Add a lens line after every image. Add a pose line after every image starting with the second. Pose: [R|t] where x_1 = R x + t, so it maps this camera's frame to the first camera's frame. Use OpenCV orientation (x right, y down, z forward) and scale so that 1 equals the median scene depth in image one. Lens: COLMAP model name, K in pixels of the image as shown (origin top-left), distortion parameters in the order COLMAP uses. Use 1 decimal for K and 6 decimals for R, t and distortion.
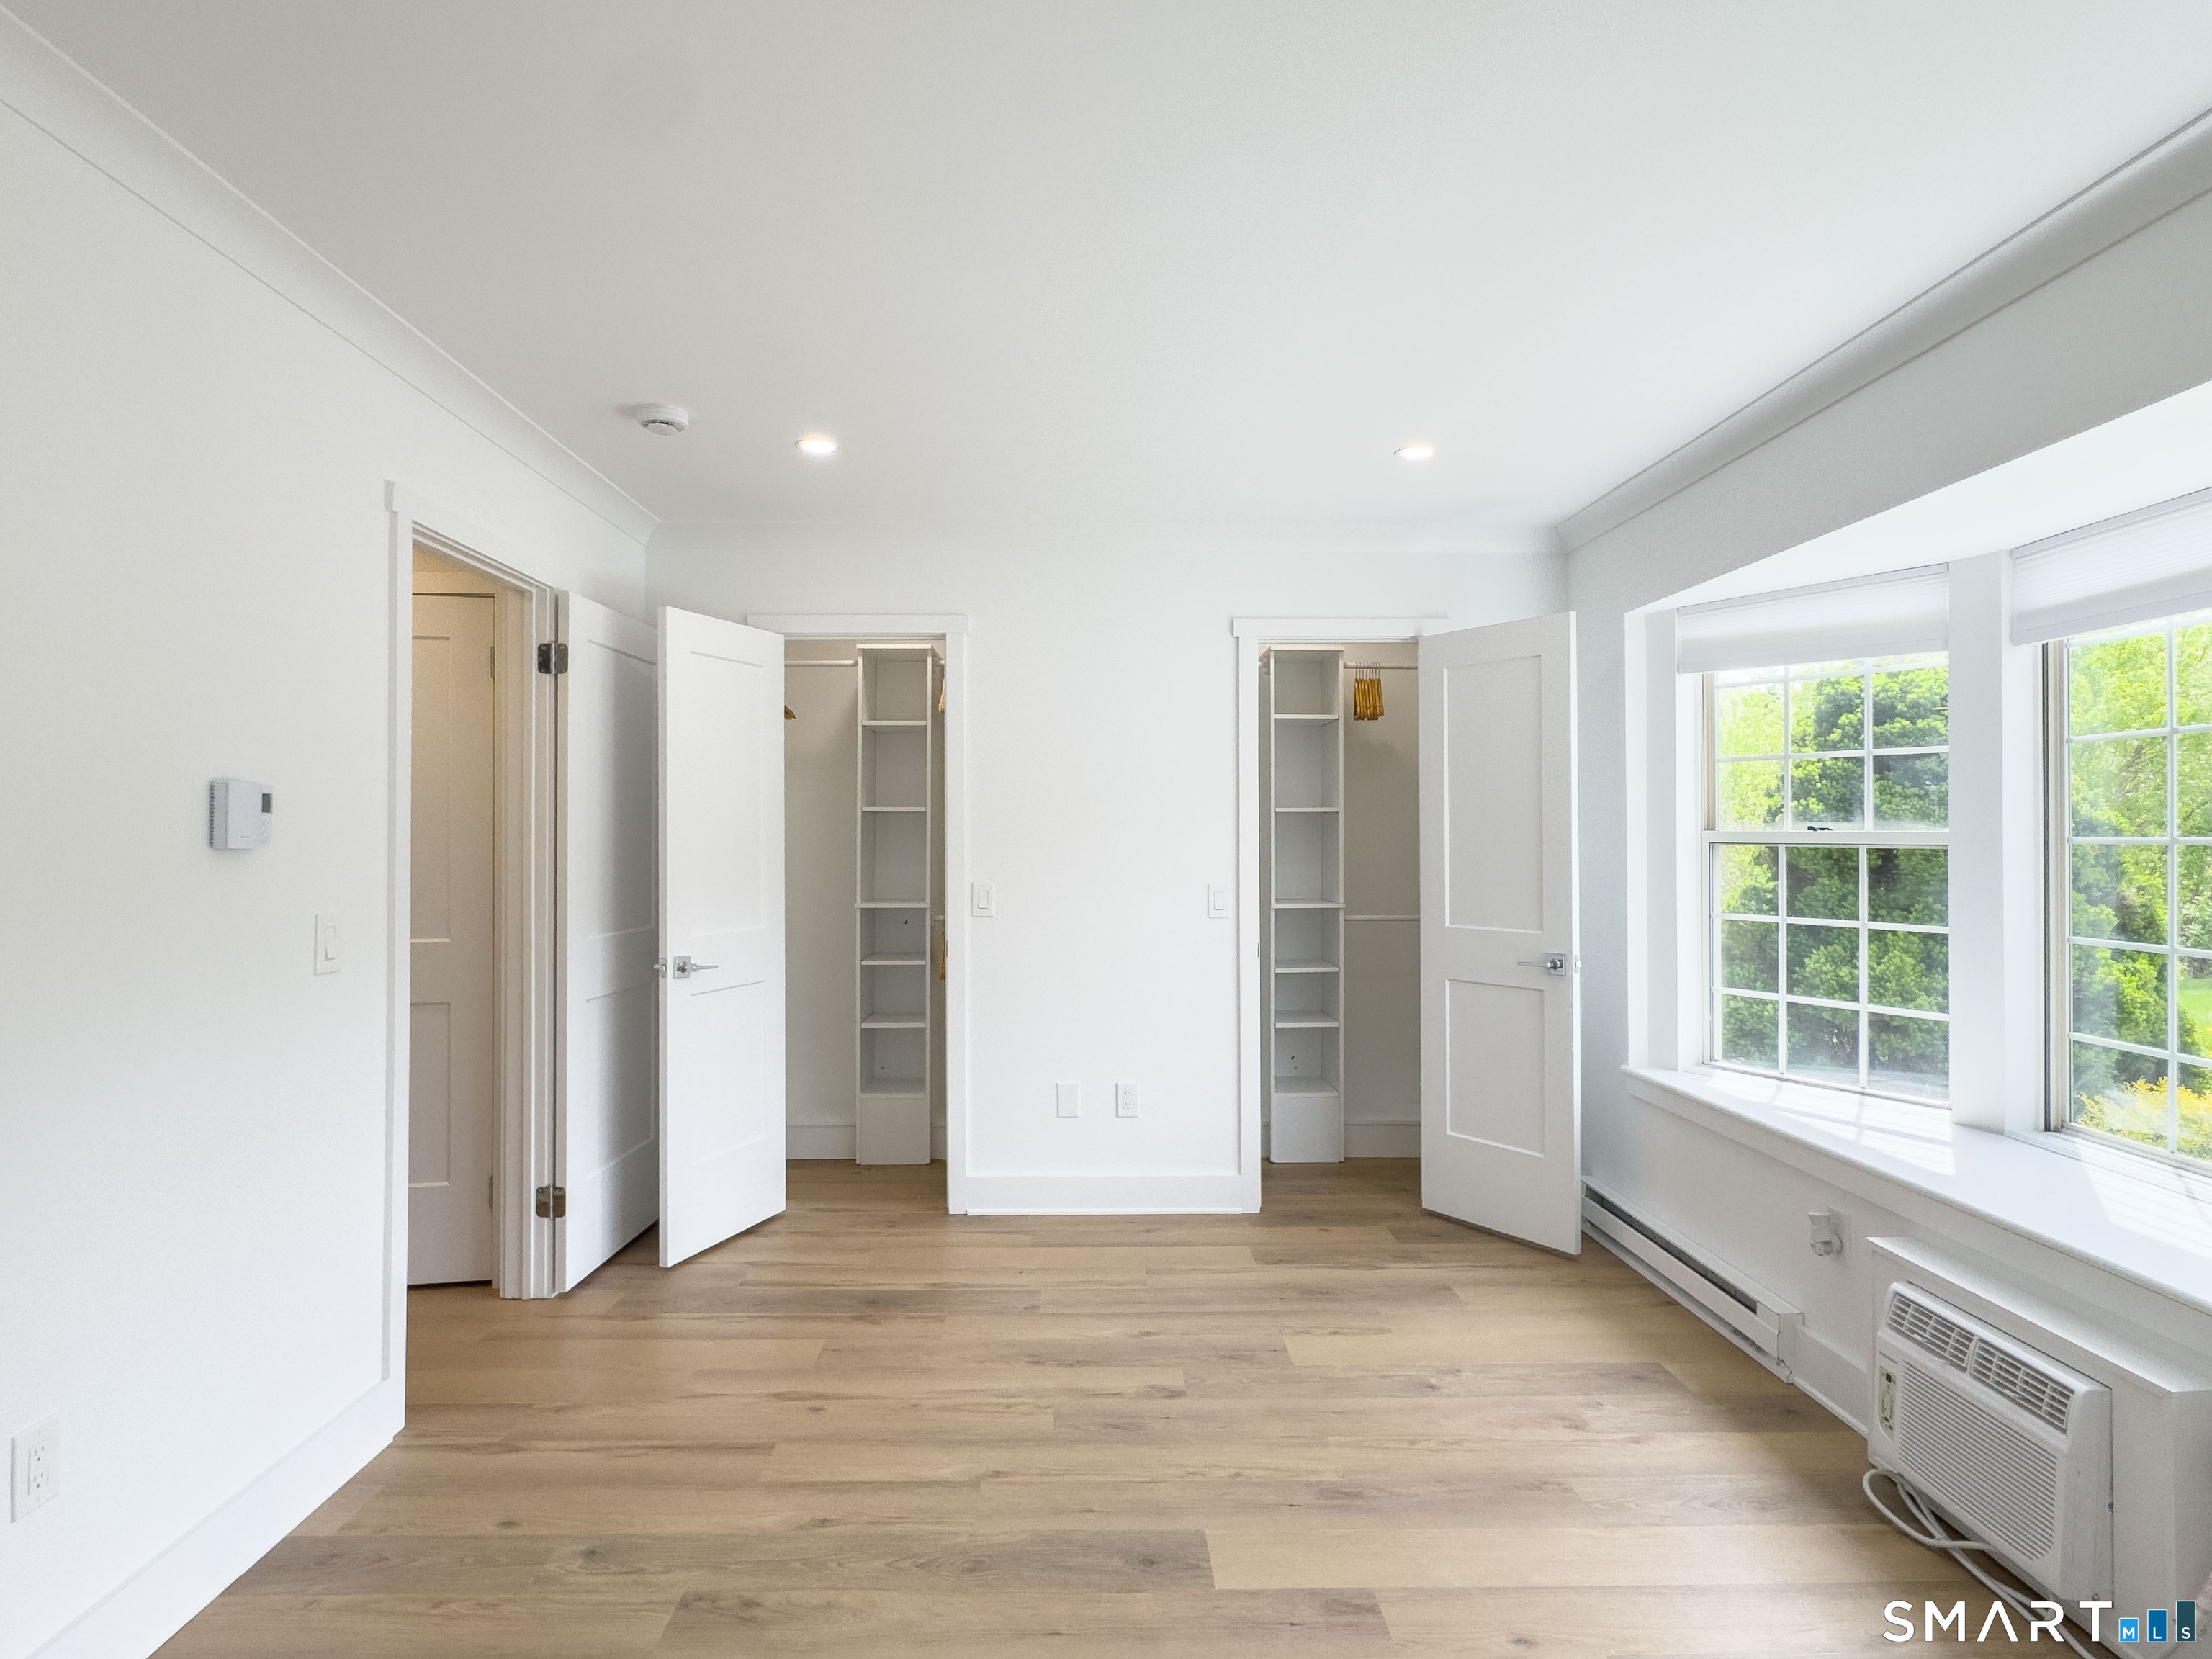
lens RADIAL K [[1205.9, 0, 1106.9], [0, 1205.9, 814.6], [0, 0, 1]] dist [-0.000265, -0.000182]
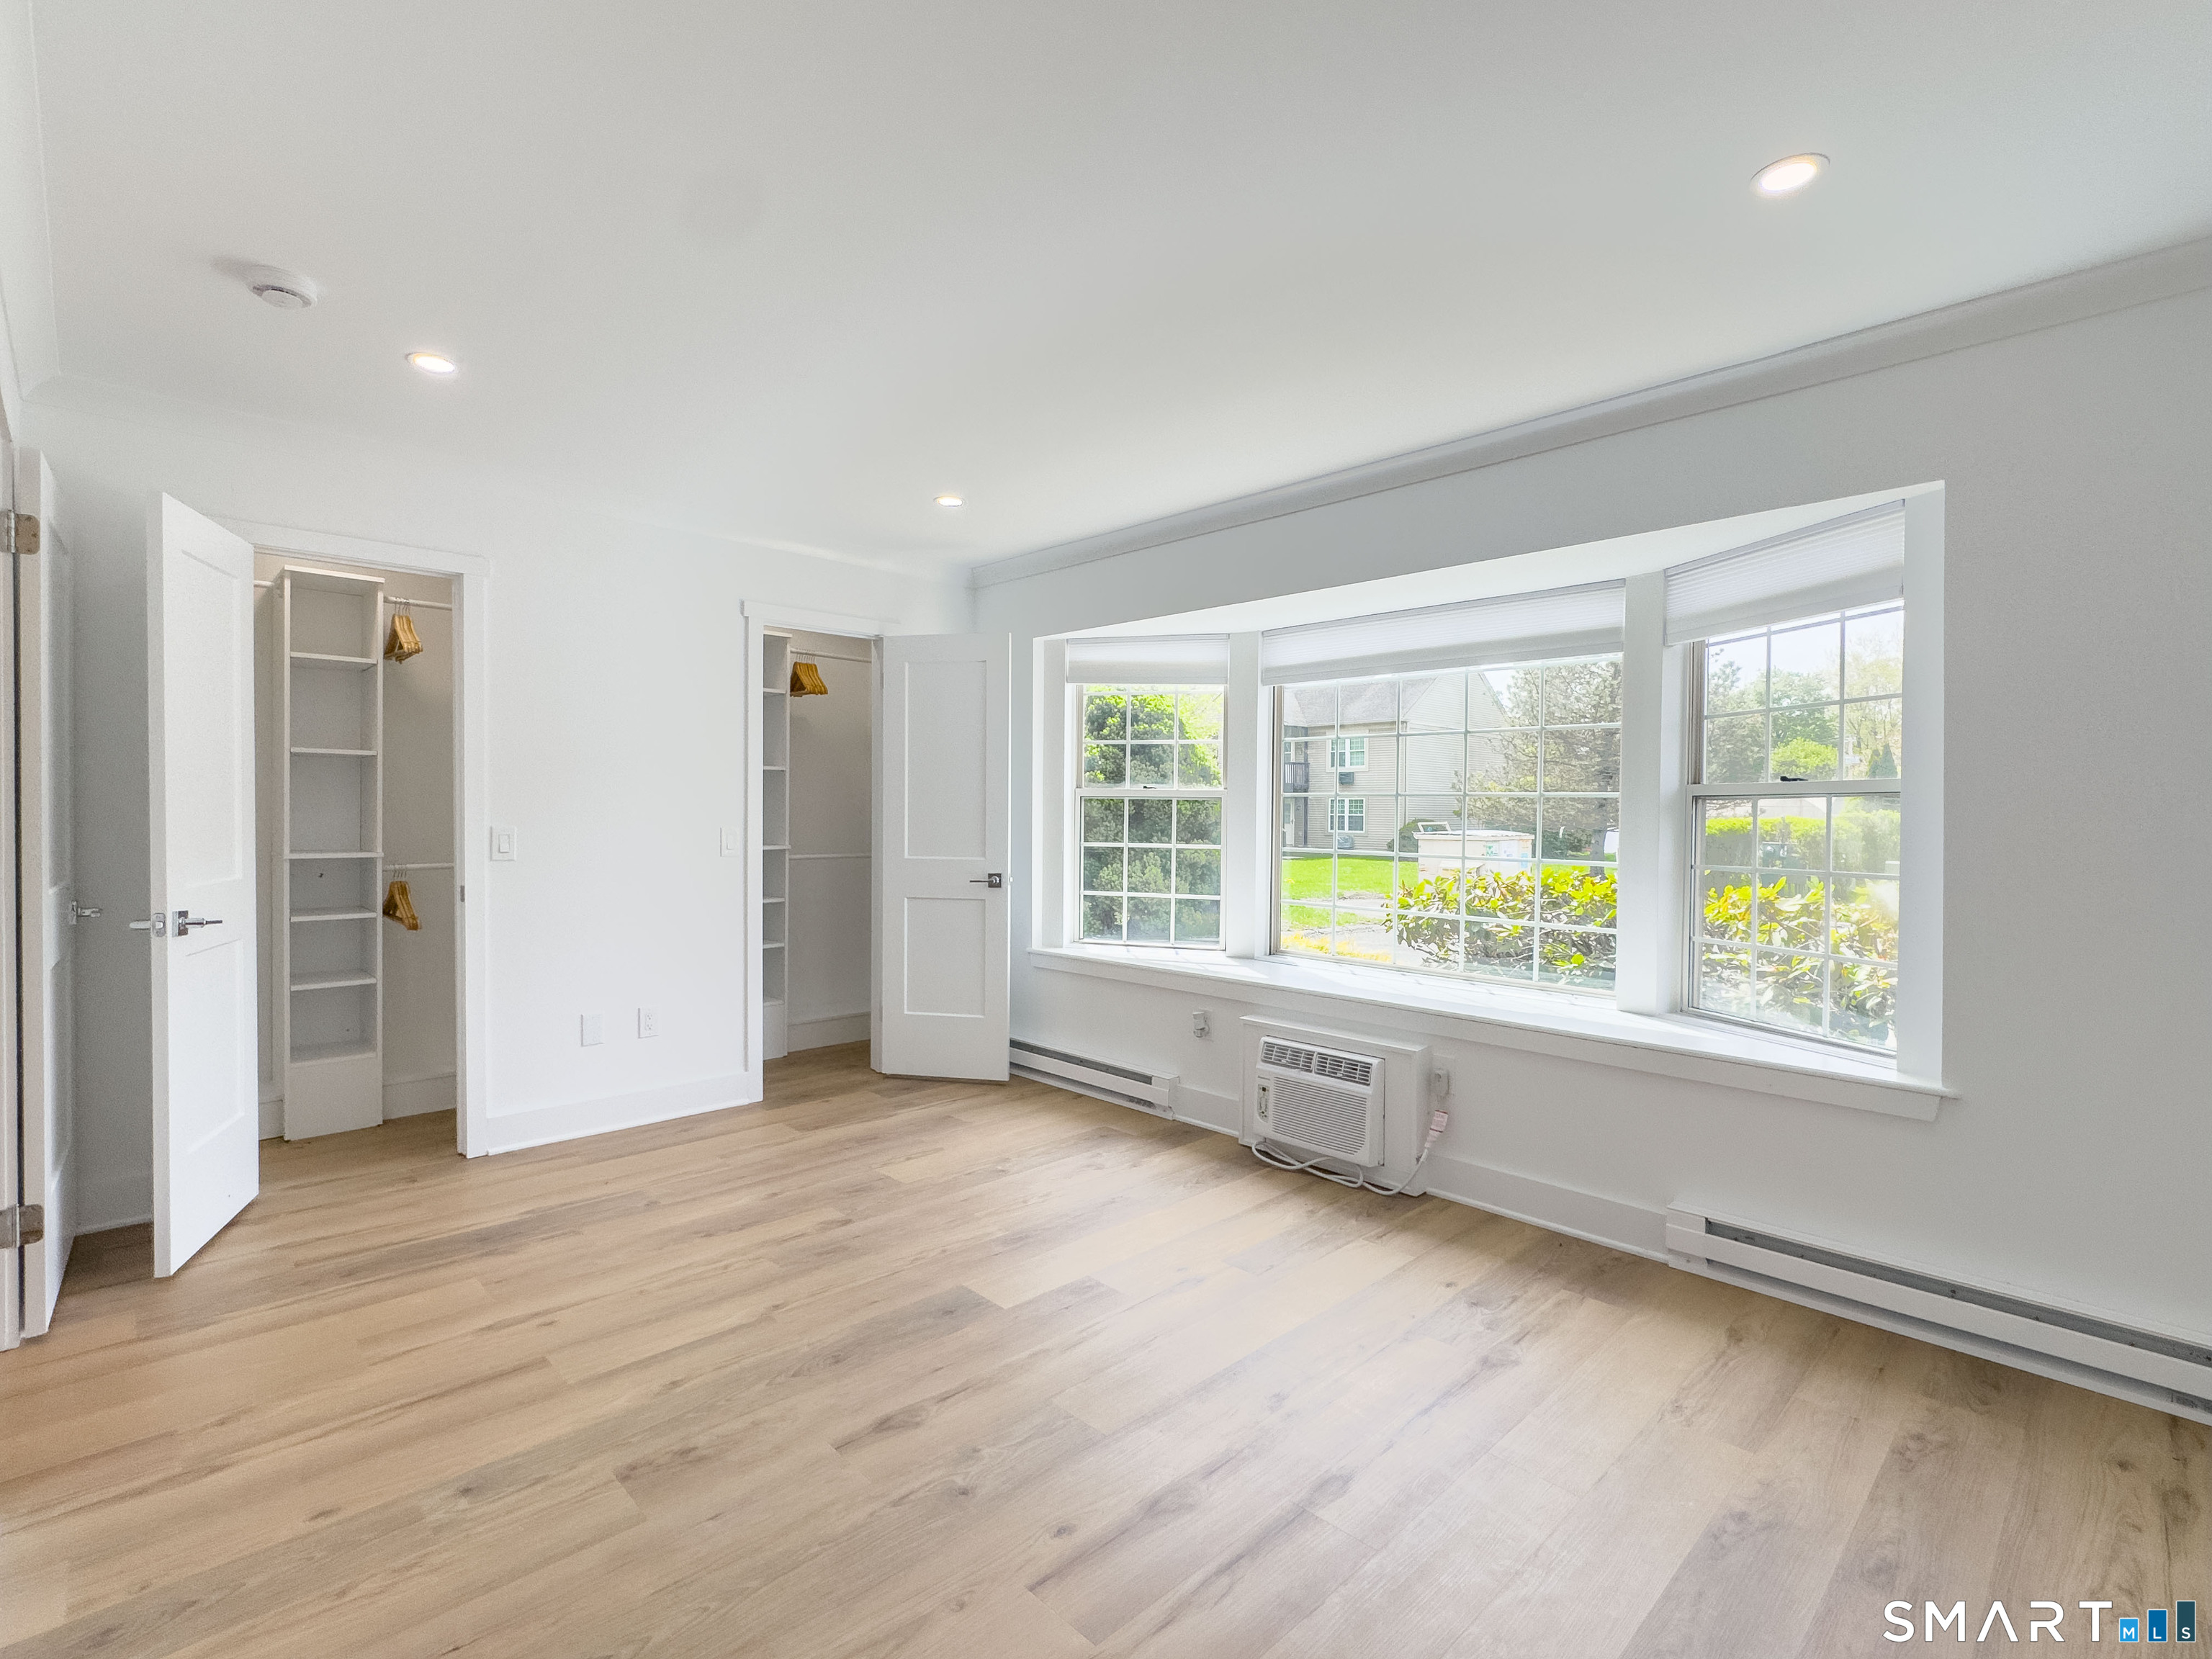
lens RADIAL K [[1021.6, 0, 1099.5], [0, 1021.6, 814.7], [0, 0, 1]] dist [0.002510, -0.001190]
pose [[0.738212, 0.003612, 0.674559, -0.390664], [-0.021514, 0.999603, 0.018191, 0.024808], [-0.674226, -0.027941, 0.737996, 0.036985]]
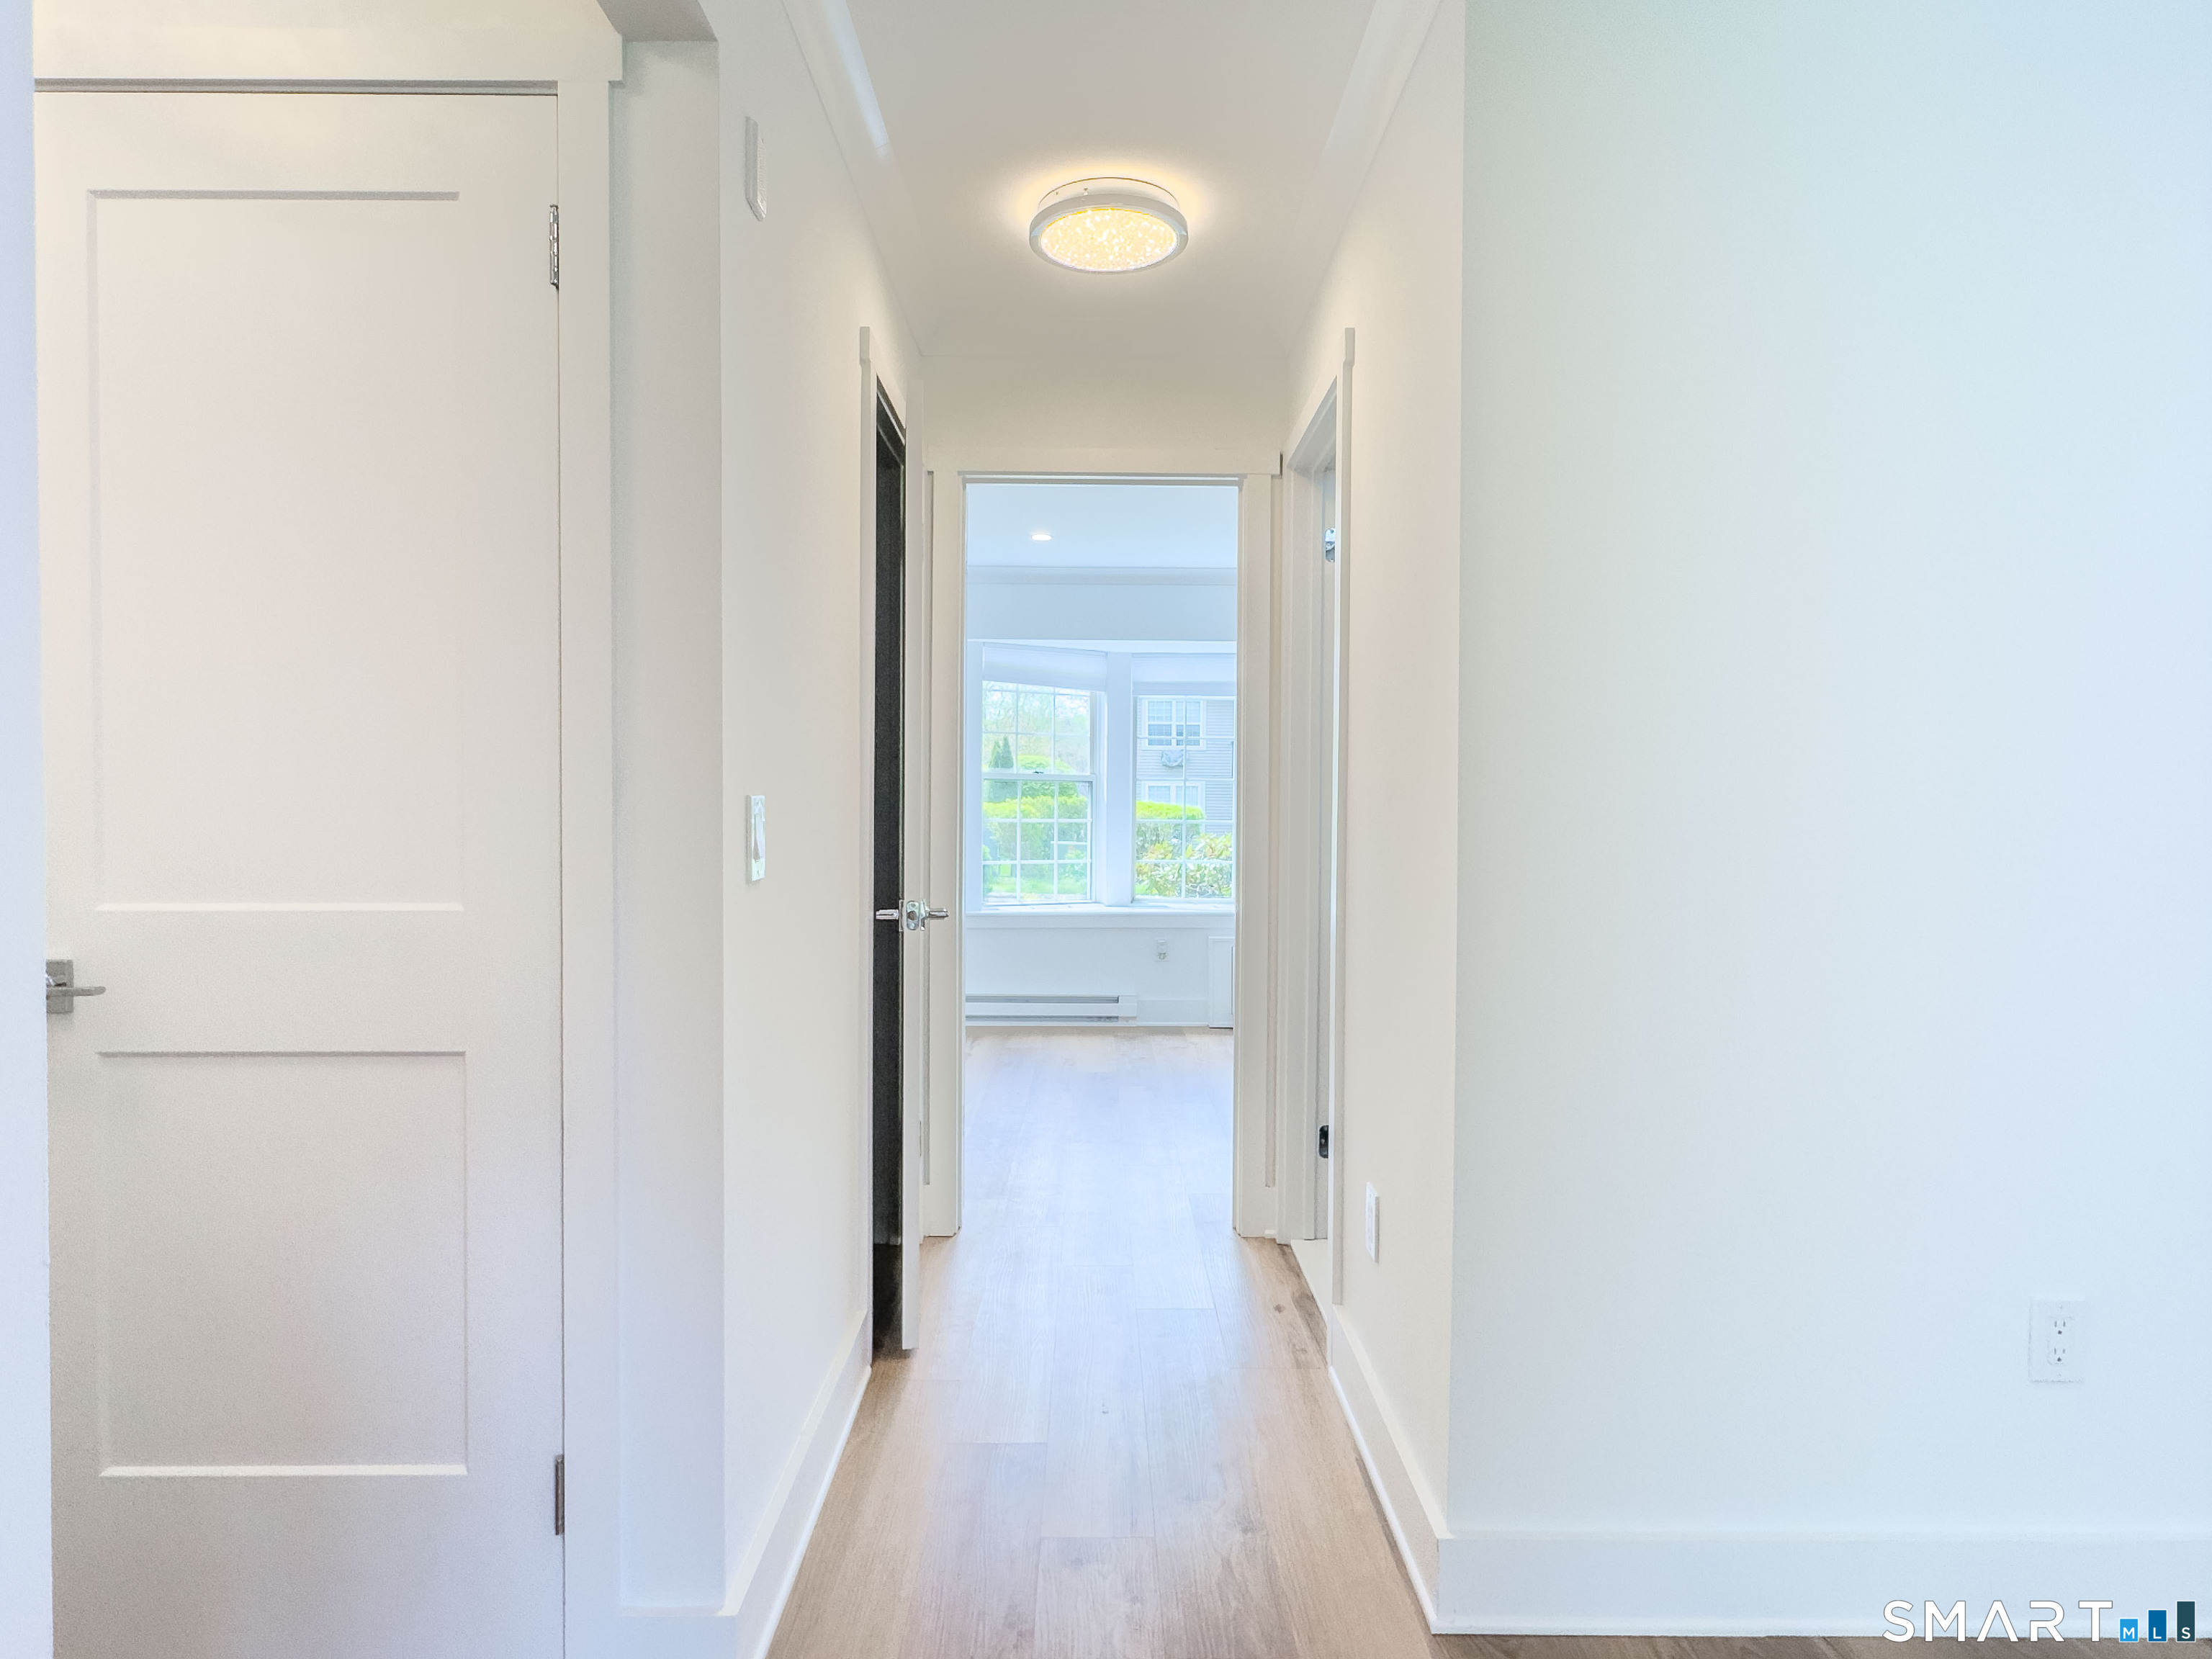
lens RADIAL K [[1287.4, 0, 1109.0], [0, 1287.4, 831.7], [0, 0, 1]] dist [-0.002782, 0.013924]
pose [[0.000276, -0.019017, 0.999819, -1.500057], [-0.021979, 0.999578, 0.019019, 0.065006], [-0.999758, -0.021980, -0.000142, 0.903677]]
